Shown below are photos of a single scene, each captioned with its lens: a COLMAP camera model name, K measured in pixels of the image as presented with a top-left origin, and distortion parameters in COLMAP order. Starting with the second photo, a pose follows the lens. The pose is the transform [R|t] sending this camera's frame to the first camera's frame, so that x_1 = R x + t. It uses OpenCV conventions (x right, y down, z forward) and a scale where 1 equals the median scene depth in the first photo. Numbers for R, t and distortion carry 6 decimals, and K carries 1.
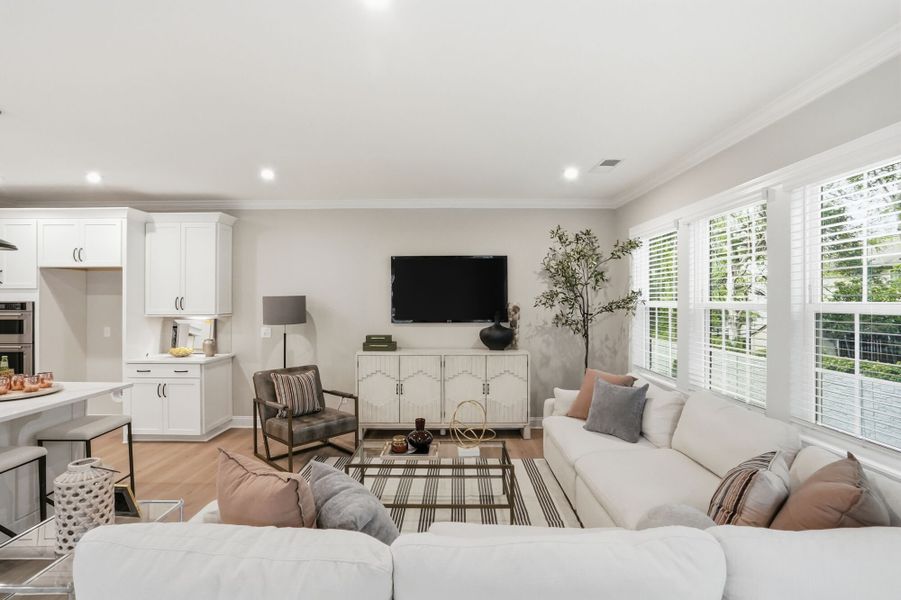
lens RADIAL K [[430.7, 0, 453.9], [0, 430.7, 302.8], [0, 0, 1]] dist [-0.022833, 0.008783]
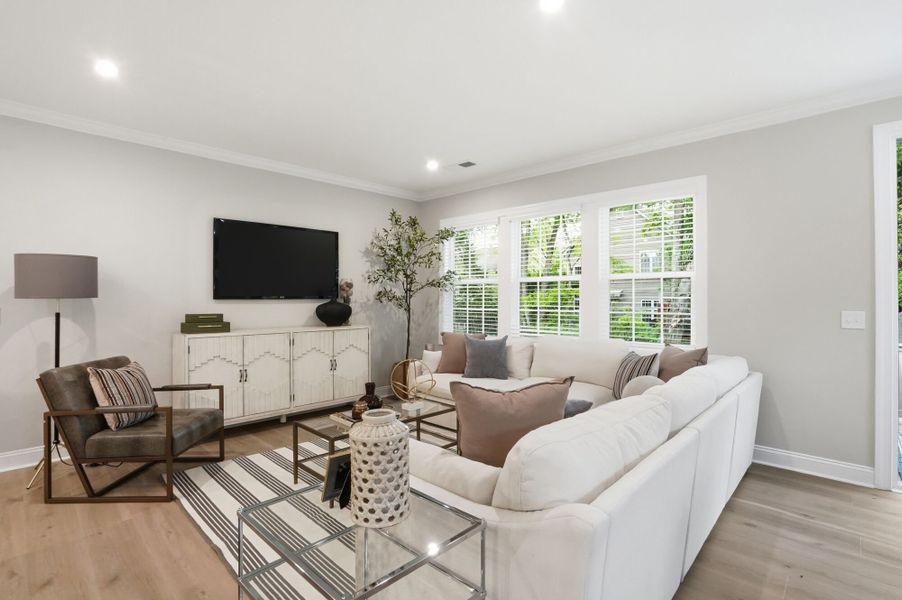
lens RADIAL K [[431.1, 0, 452.4], [0, 431.1, 298.5], [0, 0, 1]] dist [-0.022833, 0.008783]
pose [[0.702758, 0.000668, 0.711428, -0.420368], [0.002678, 0.999990, -0.003584, 0.052213], [-0.711424, 0.004424, 0.702750, 0.116195]]
